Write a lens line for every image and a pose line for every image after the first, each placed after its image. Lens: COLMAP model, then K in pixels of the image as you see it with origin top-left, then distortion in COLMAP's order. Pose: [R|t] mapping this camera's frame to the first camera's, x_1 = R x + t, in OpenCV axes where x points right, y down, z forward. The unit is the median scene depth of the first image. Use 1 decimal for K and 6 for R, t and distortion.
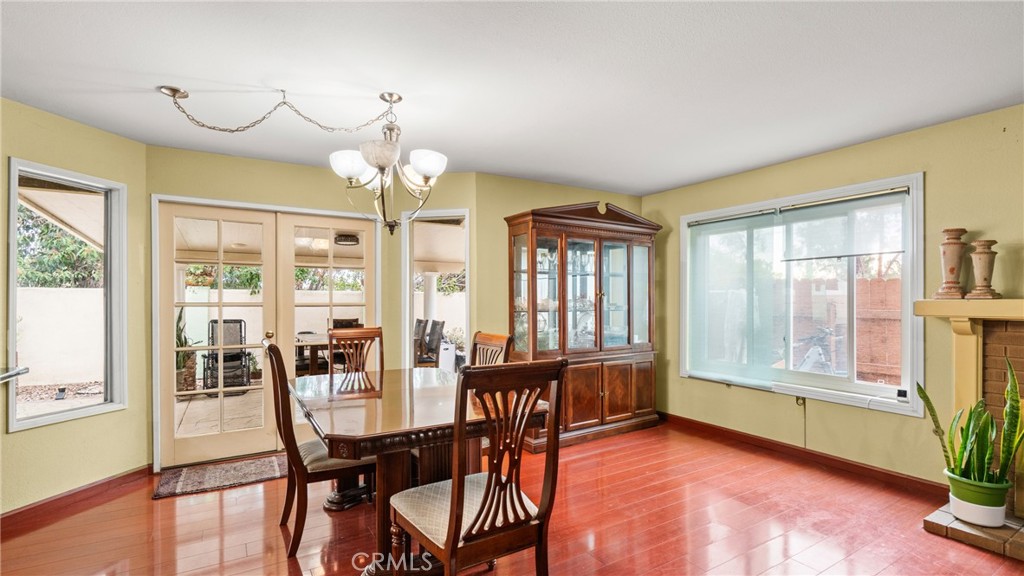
lens RADIAL K [[462.7, 0, 511.2], [0, 462.7, 295.4], [0, 0, 1]] dist [0.005152, 0.000009]
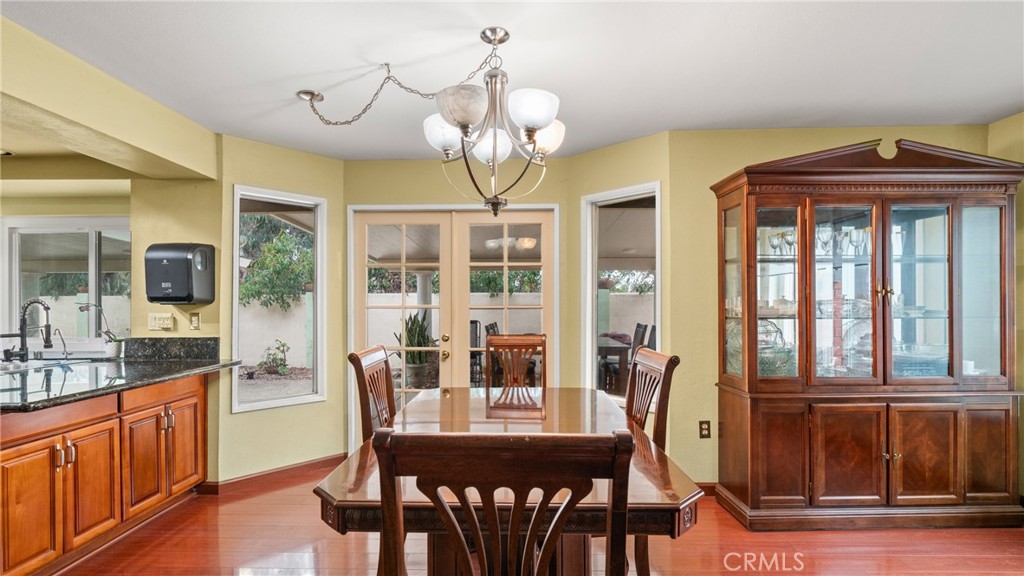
lens RADIAL K [[462.7, 0, 507.4], [0, 462.7, 301.8], [0, 0, 1]] dist [0.005152, 0.000009]
pose [[0.847675, -0.003664, -0.530502, 0.098146], [0.008477, 0.999942, 0.006640, 0.002974], [0.530447, -0.010126, 0.847657, 0.221937]]
